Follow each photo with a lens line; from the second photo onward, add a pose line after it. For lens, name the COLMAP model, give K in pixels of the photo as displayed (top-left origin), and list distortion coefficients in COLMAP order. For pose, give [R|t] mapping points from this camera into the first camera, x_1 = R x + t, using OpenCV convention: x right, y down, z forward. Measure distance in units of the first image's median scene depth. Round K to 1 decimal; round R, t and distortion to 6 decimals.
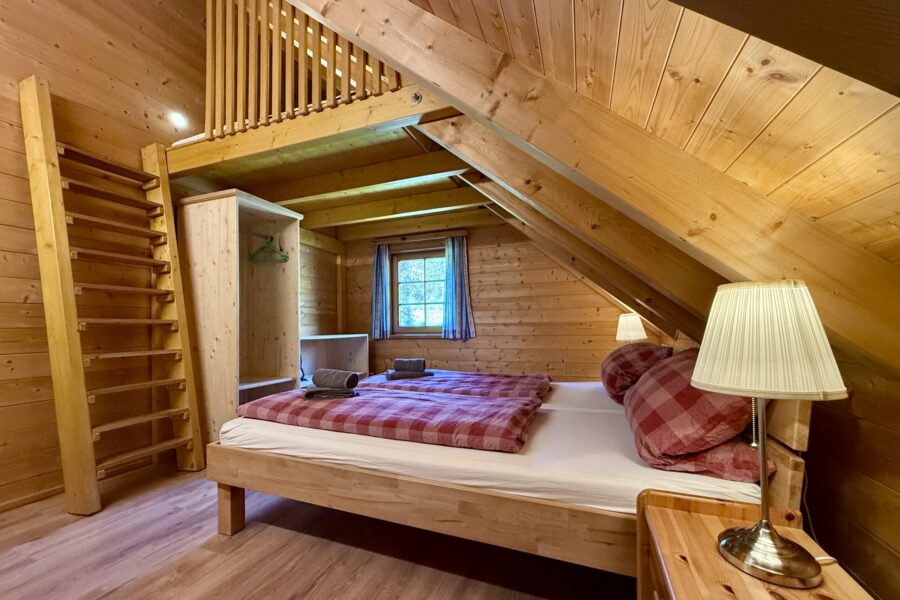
lens RADIAL K [[359.2, 0, 446.4], [0, 359.2, 324.0], [0, 0, 1]] dist [0.000021, 0.000002]
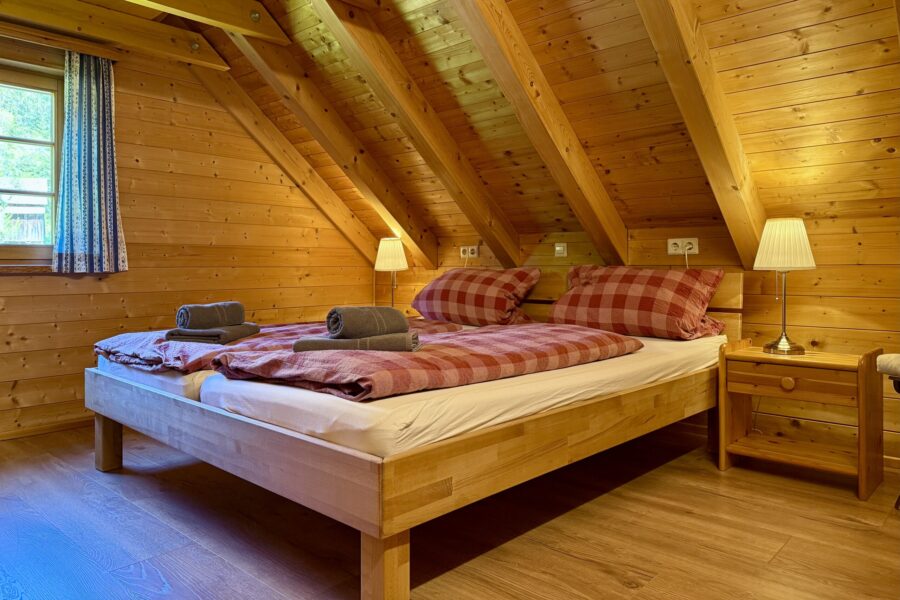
lens RADIAL K [[630.2, 0, 451.0], [0, 630.2, 270.3], [0, 0, 1]] dist [0.079978, -0.120909]
pose [[0.365553, 0.006005, 0.930771, -1.571728], [-0.006321, 0.999972, -0.003969, 0.101490], [-0.930769, -0.004433, 0.365581, 0.697623]]
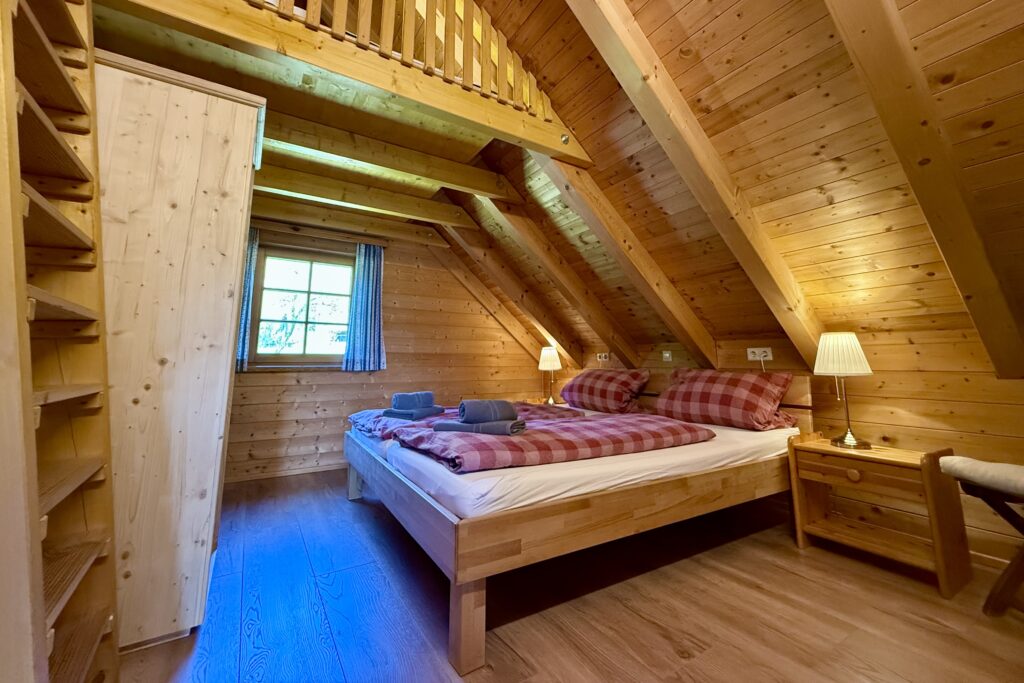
lens RADIAL K [[411.0, 0, 510.3], [0, 411.0, 299.7], [0, 0, 1]] dist [0.000034, -0.000095]
pose [[0.603344, 0.135240, 0.785930, -1.377339], [-0.012841, 0.987036, -0.159987, 0.072543], [-0.797377, 0.086435, 0.597259, 0.527580]]
